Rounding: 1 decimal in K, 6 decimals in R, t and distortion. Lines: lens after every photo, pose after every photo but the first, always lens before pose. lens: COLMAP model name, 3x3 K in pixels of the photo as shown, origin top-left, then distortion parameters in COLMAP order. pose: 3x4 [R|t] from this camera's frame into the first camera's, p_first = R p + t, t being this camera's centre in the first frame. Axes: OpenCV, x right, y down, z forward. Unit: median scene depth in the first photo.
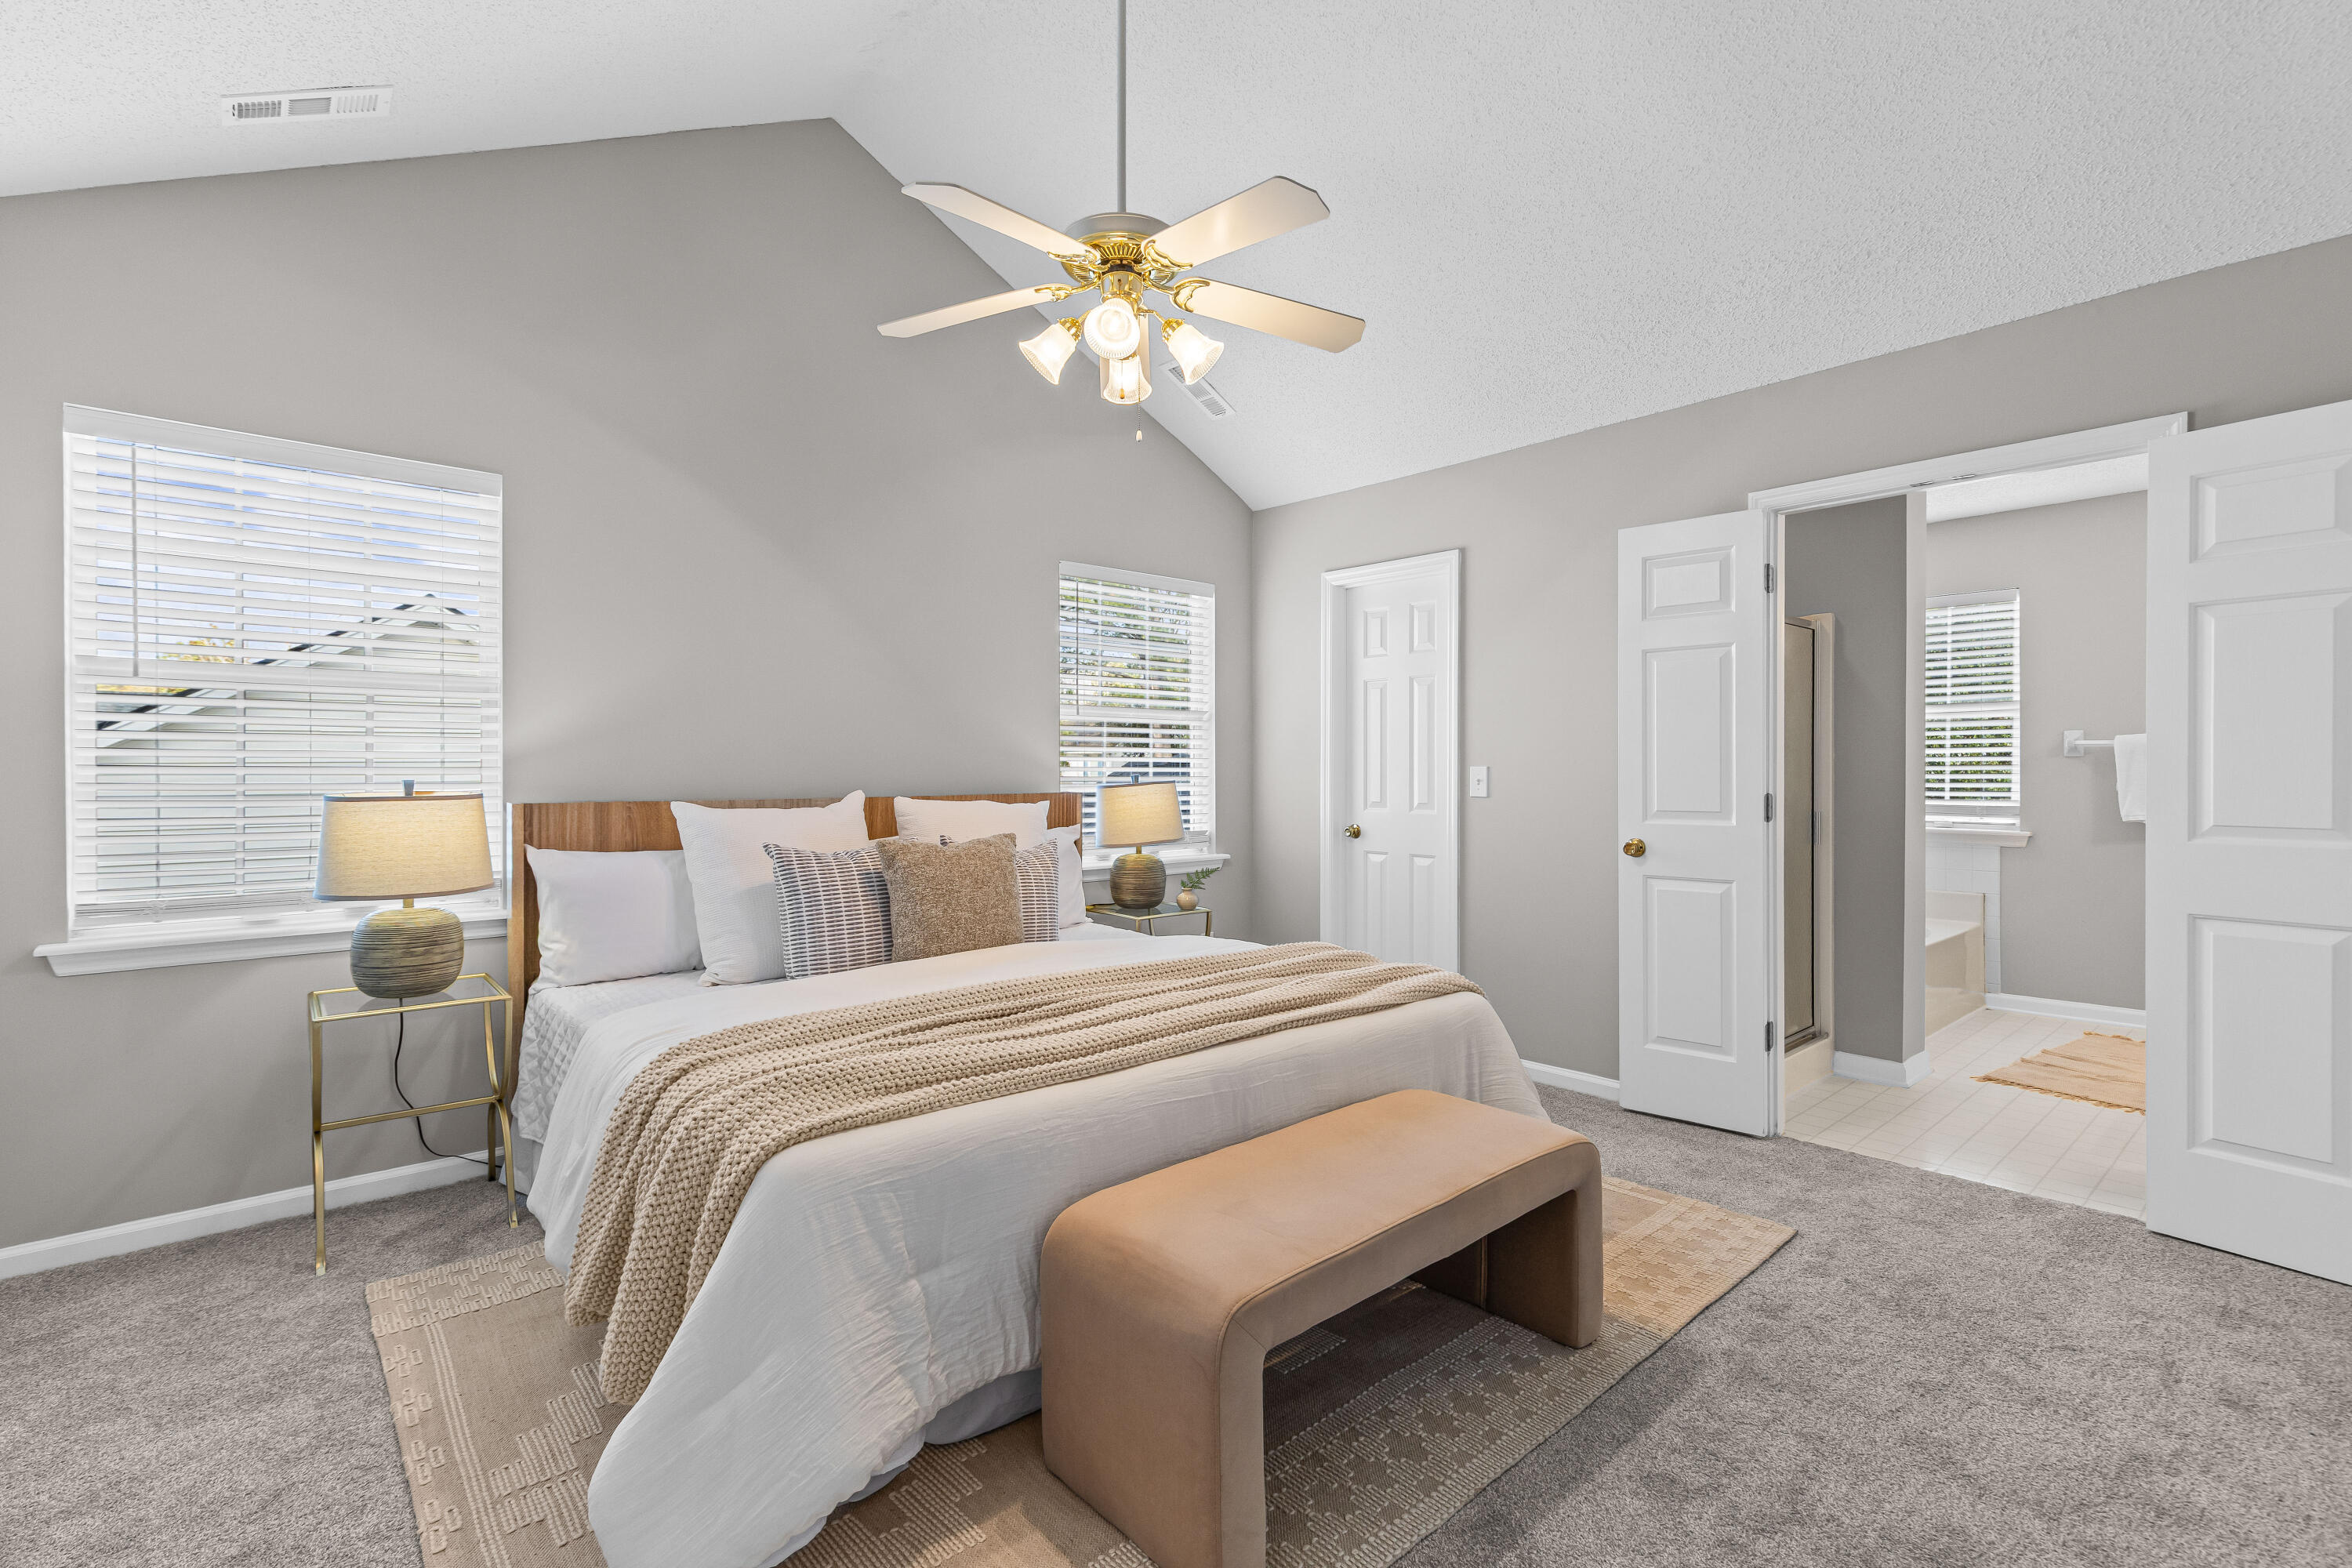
lens RADIAL K [[1046.7, 0, 1176.0], [0, 1046.7, 784.0], [0, 0, 1]] dist [0.000440, -0.000067]
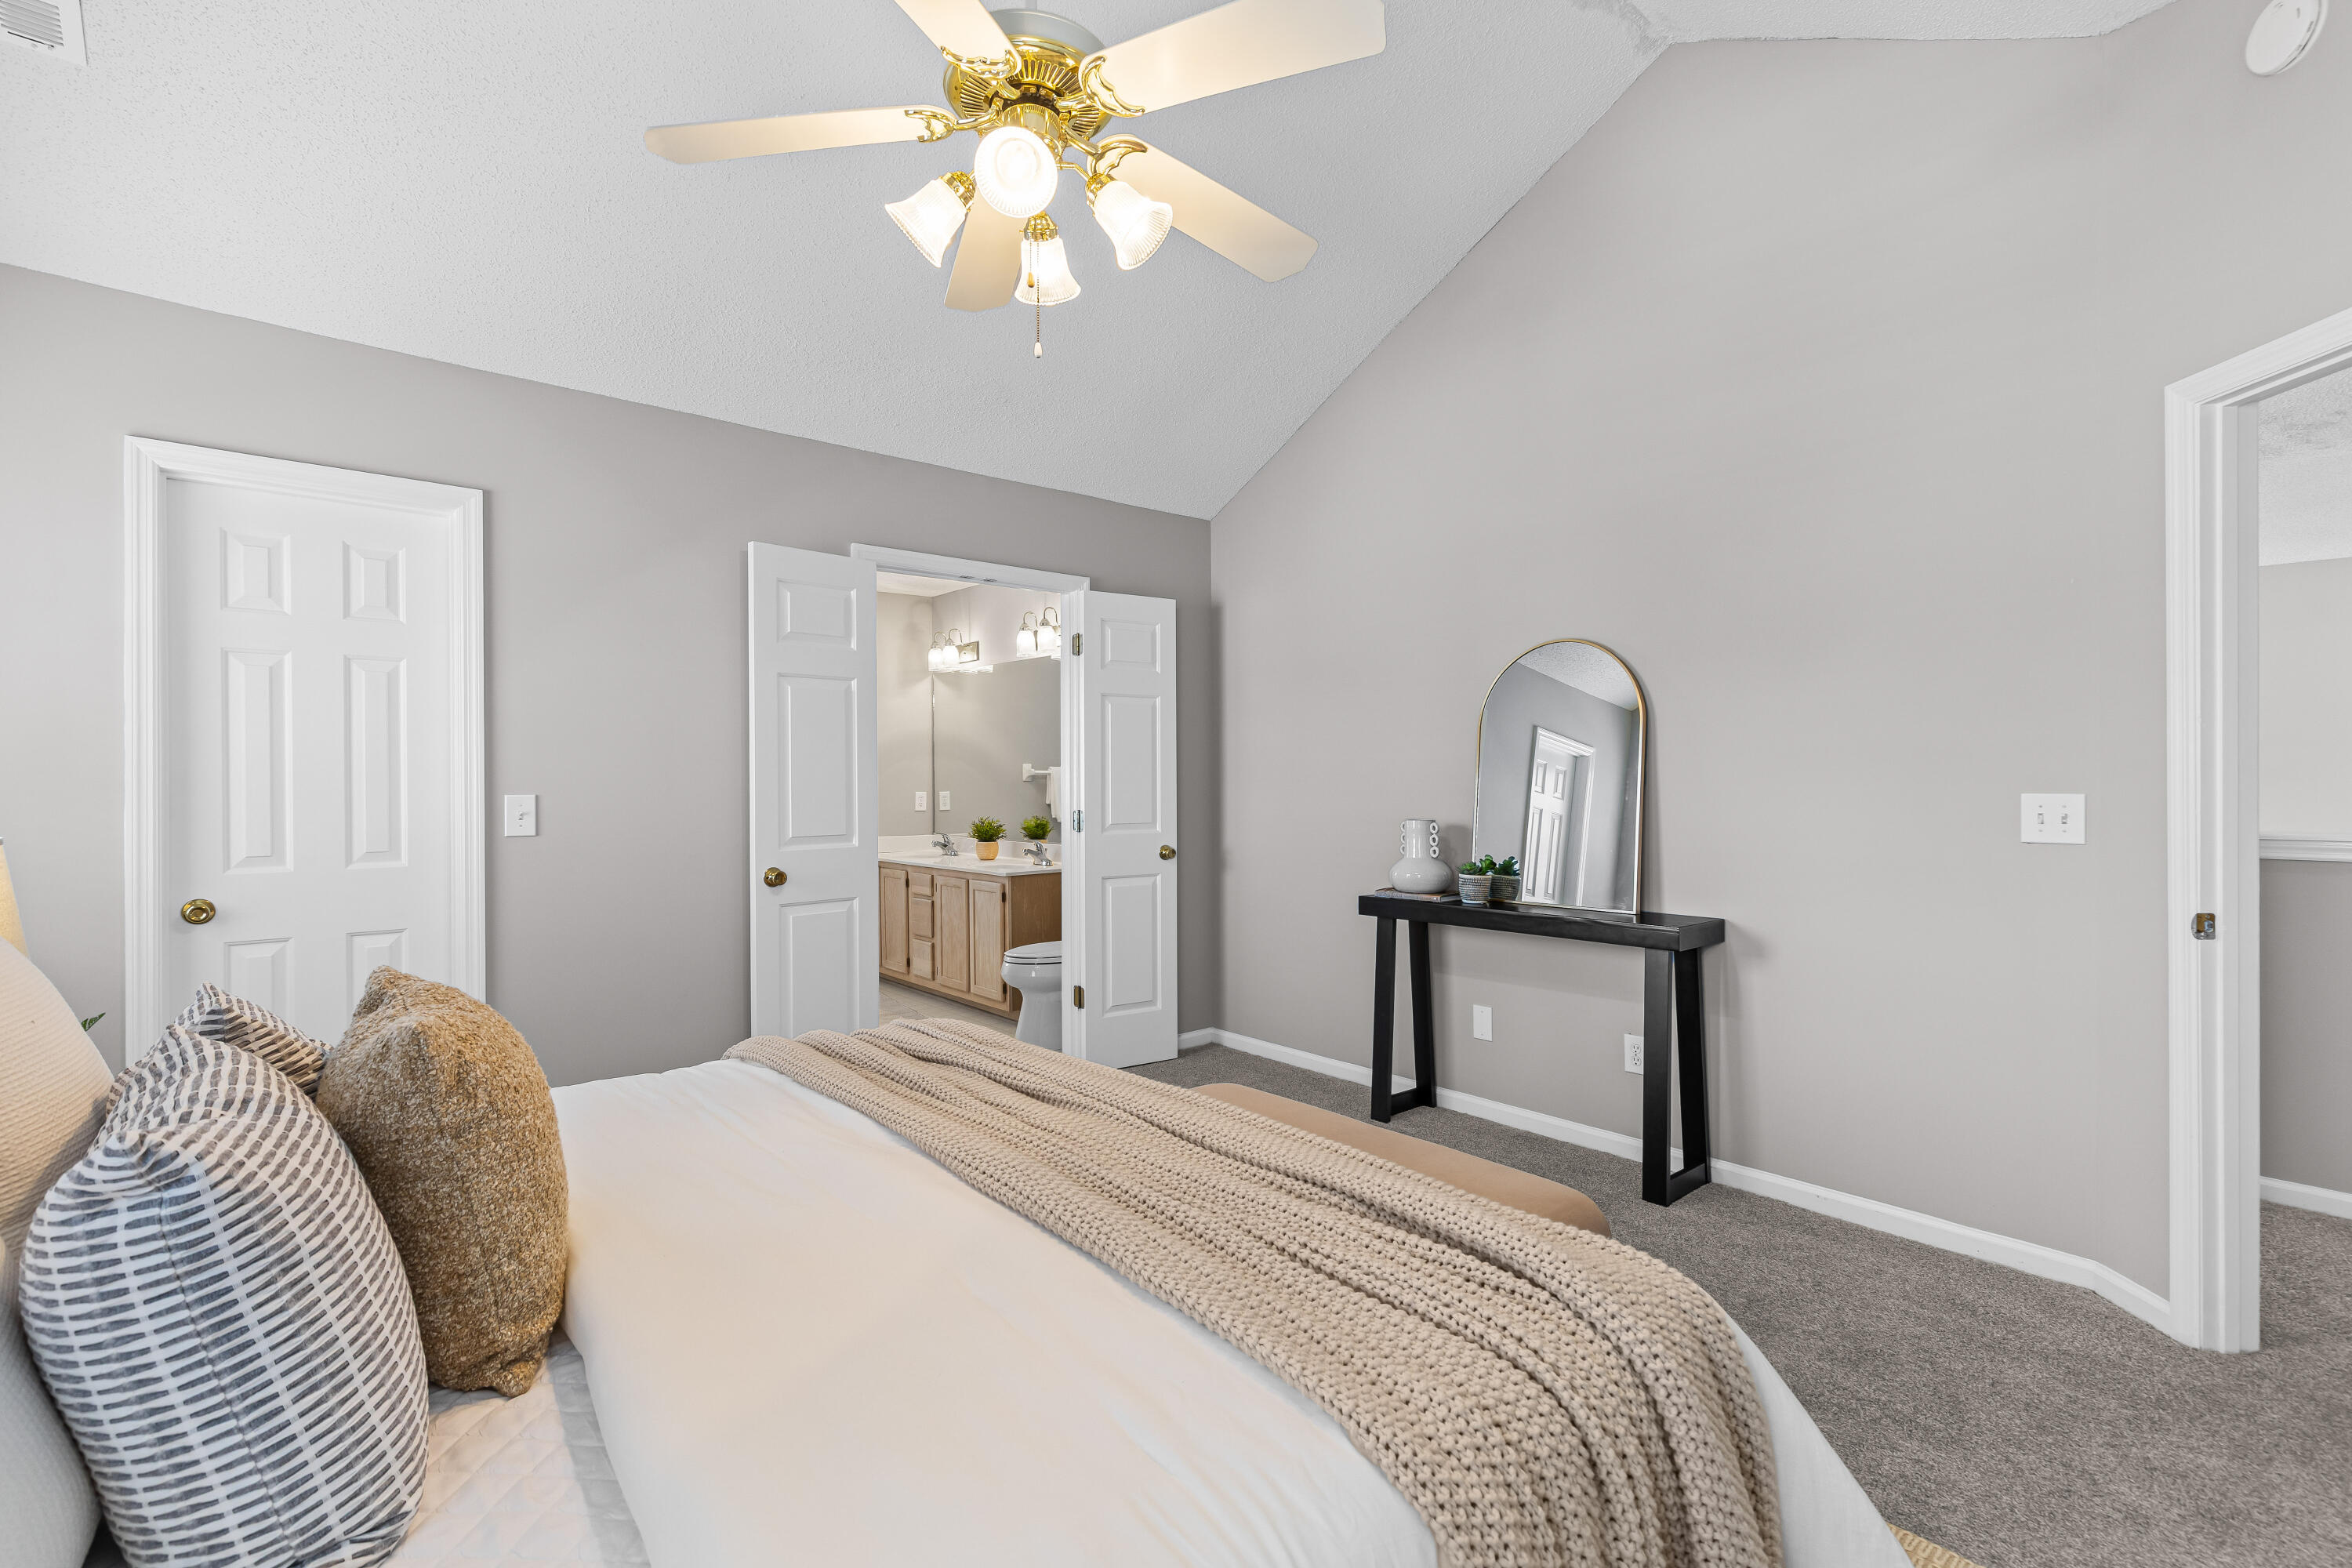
lens RADIAL K [[1046.7, 0, 1176.0], [0, 1046.7, 784.0], [0, 0, 1]] dist [0.000440, -0.000067]
pose [[0.014160, -0.006925, 0.999876, -0.511040], [0.016599, 0.999840, 0.006689, -0.024728], [-0.999762, 0.016502, 0.014273, 0.605891]]
